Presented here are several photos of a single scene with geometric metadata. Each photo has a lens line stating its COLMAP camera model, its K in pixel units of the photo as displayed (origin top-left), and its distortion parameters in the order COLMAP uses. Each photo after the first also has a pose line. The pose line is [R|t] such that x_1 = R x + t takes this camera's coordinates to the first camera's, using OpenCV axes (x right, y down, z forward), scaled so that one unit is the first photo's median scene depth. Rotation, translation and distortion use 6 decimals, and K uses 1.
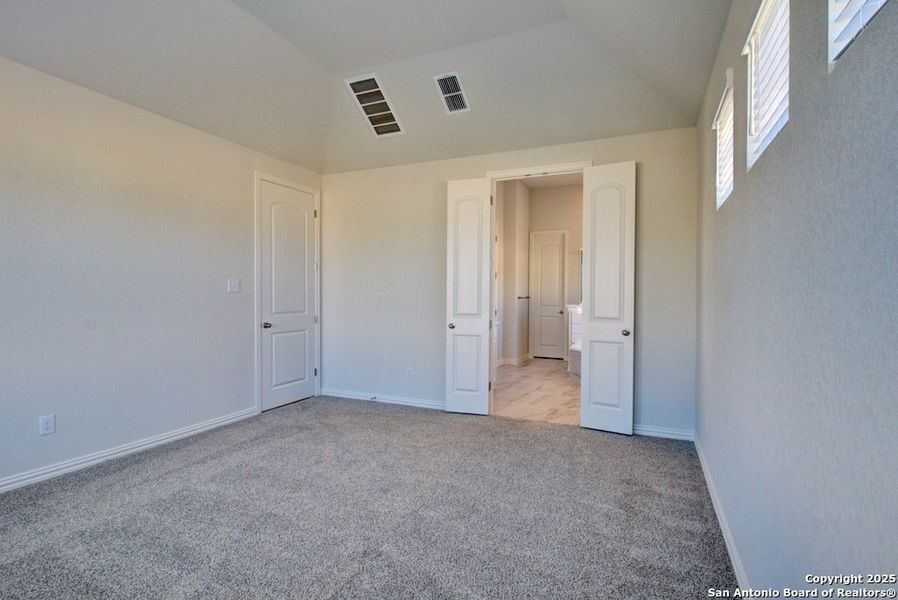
lens RADIAL K [[440.4, 0, 443.2], [0, 440.4, 302.3], [0, 0, 1]] dist [0.000124, -0.003108]
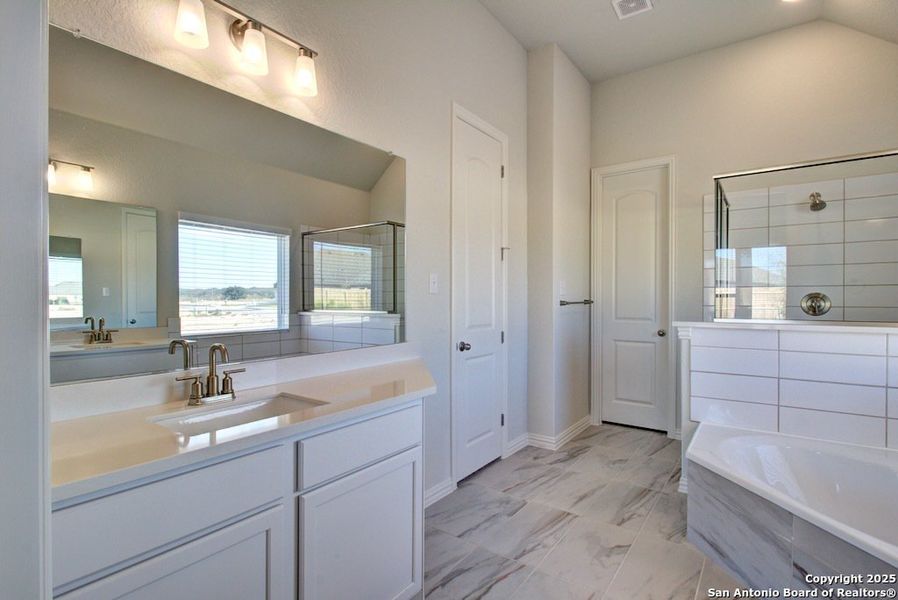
lens RADIAL K [[440.4, 0, 442.6], [0, 440.4, 299.9], [0, 0, 1]] dist [0.000124, -0.003108]
pose [[0.979144, -0.002064, -0.203157, 0.137861], [-0.000565, 0.999917, -0.012884, -0.007334], [0.203167, 0.012730, 0.979061, 0.501021]]
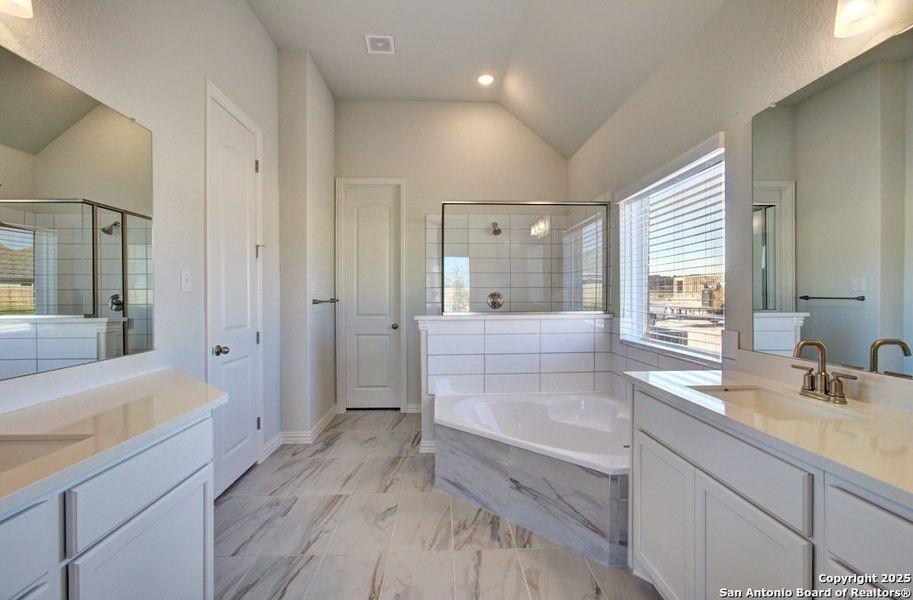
lens RADIAL K [[418.1, 0, 455.7], [0, 418.1, 299.1], [0, 0, 1]] dist [-0.011252, 0.005025]
pose [[0.891736, -0.009837, 0.452448, 0.098587], [0.014455, 0.999873, -0.006752, -0.007573], [-0.452324, 0.012561, 0.891765, 0.499401]]
